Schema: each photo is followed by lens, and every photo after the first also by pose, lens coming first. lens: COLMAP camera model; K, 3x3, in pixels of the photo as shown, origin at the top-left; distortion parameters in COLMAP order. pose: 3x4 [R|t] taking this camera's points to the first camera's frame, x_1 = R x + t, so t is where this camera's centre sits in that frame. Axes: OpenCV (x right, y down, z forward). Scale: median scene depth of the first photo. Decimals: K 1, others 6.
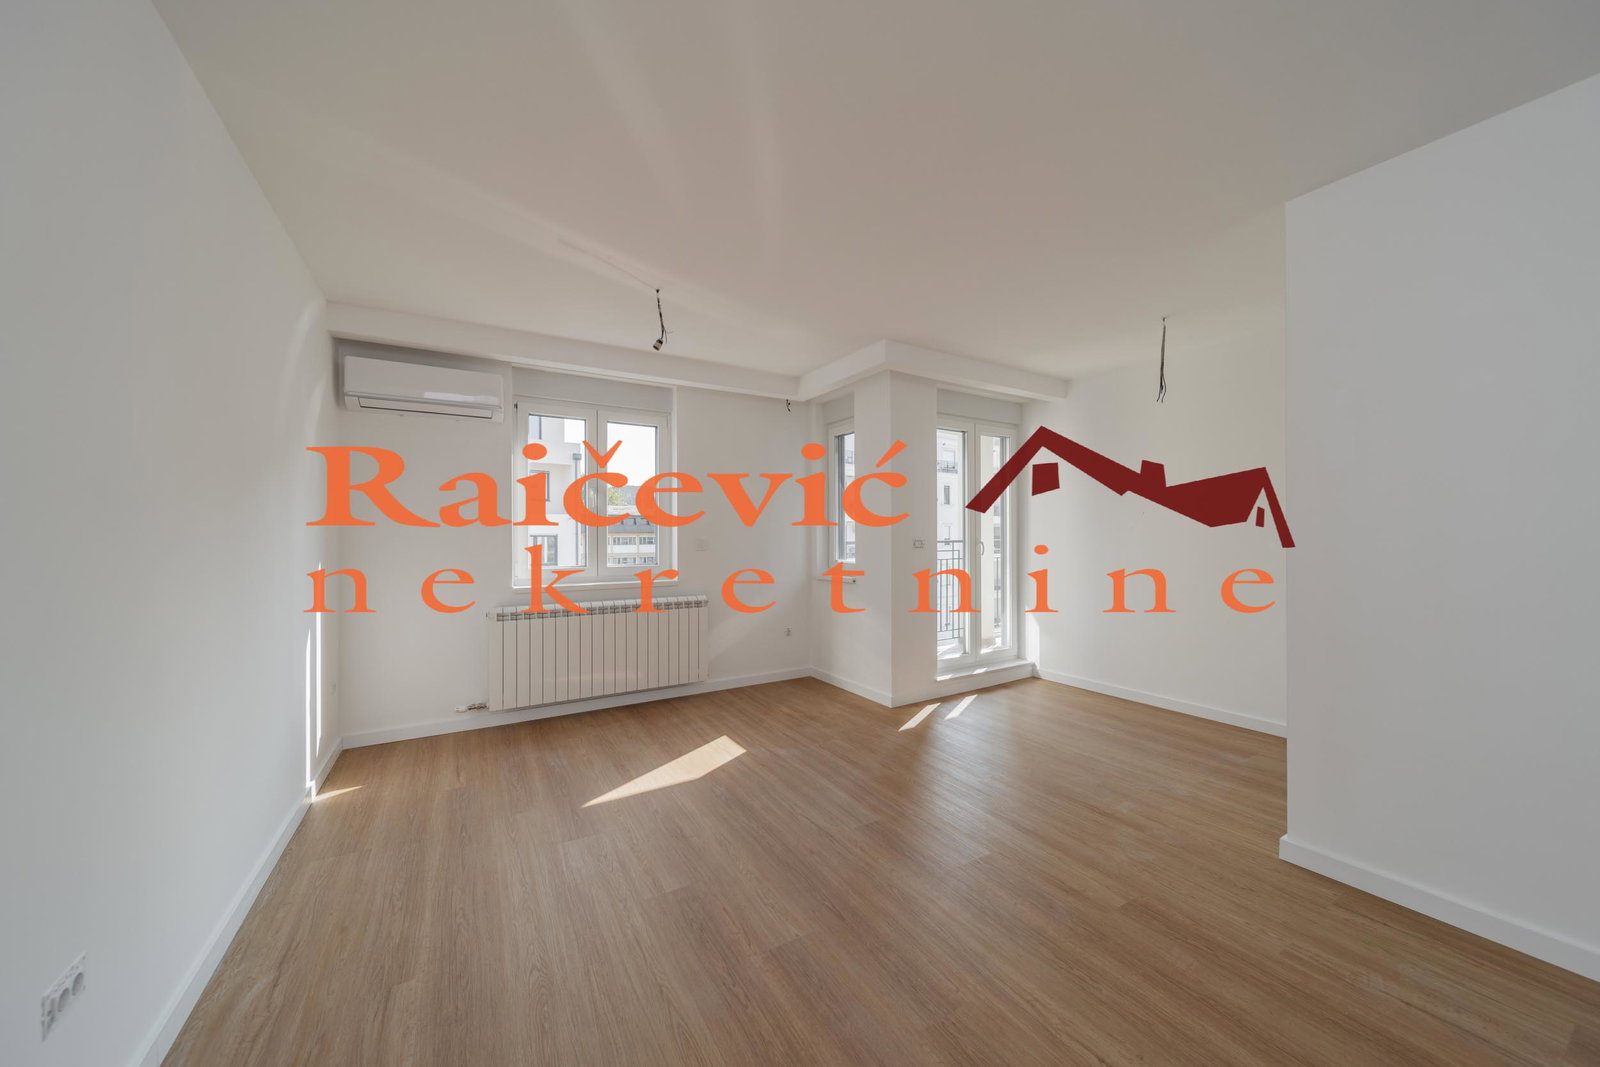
lens RADIAL K [[562.2, 0, 796.4], [0, 562.2, 534.2], [0, 0, 1]] dist [-0.000700, -0.000244]
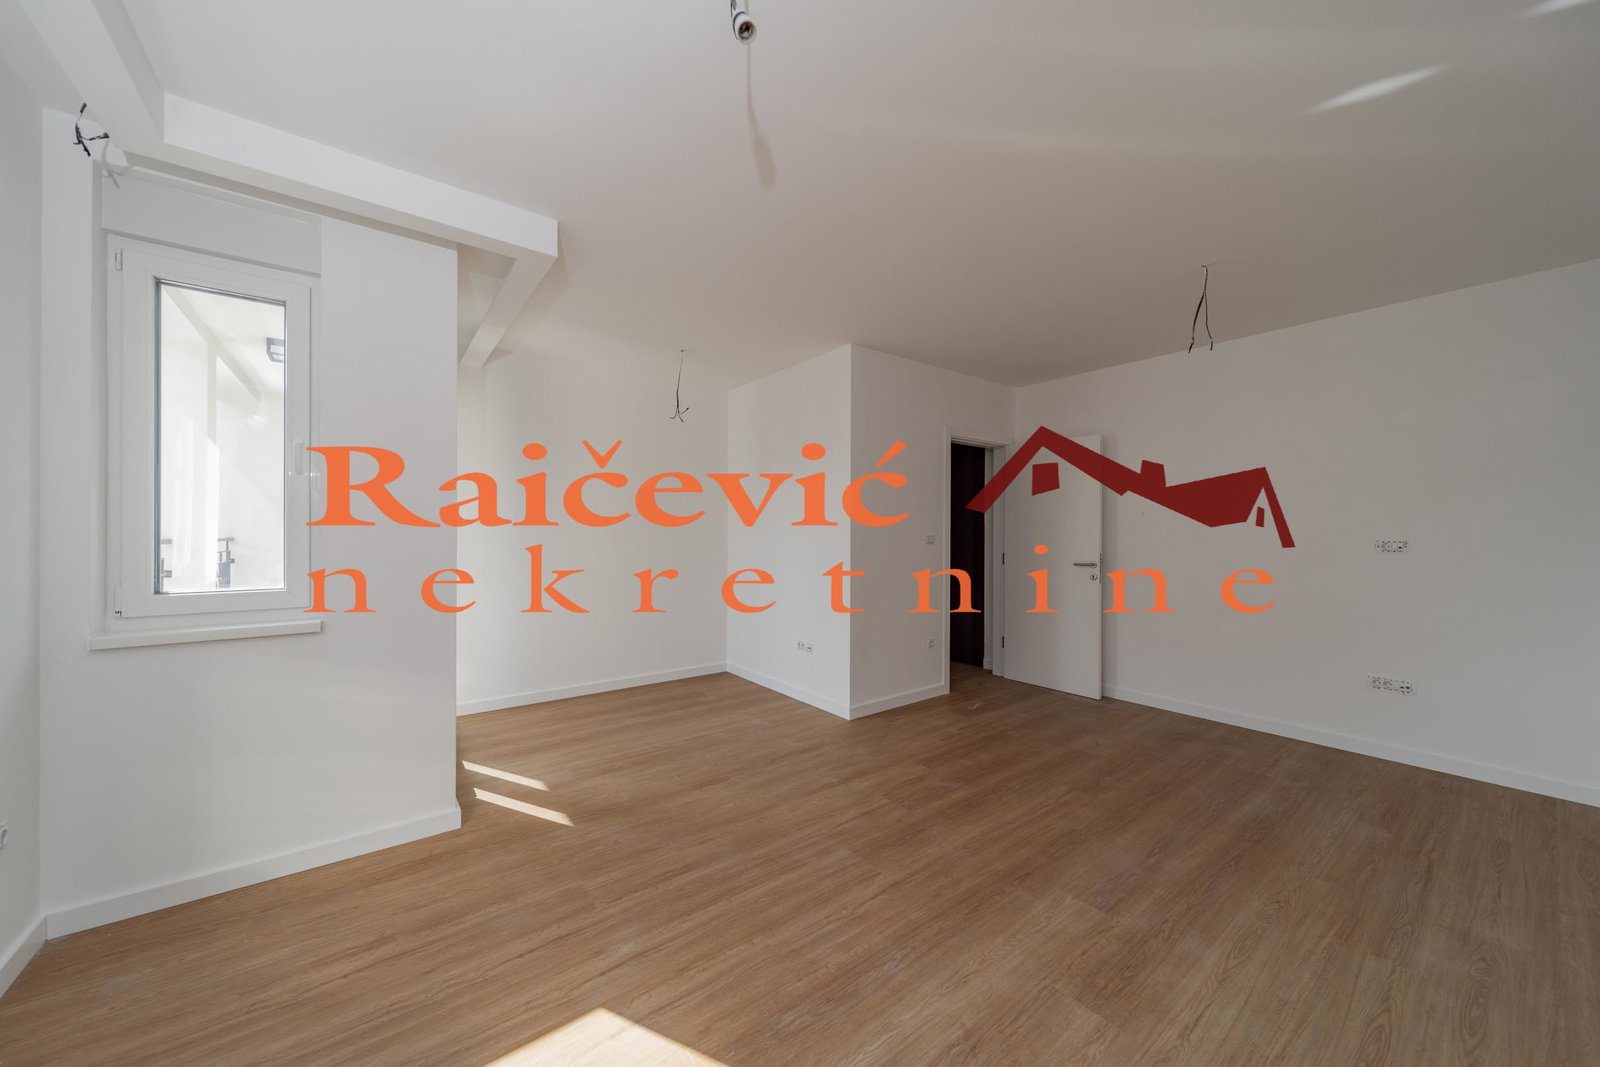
lens RADIAL K [[562.2, 0, 796.4], [0, 562.2, 534.2], [0, 0, 1]] dist [-0.000700, -0.000244]
pose [[-0.115519, 0.000282, 0.993305, -0.596565], [-0.009877, 0.999950, -0.001433, 0.005863], [-0.993256, -0.009977, -0.115510, 0.971082]]
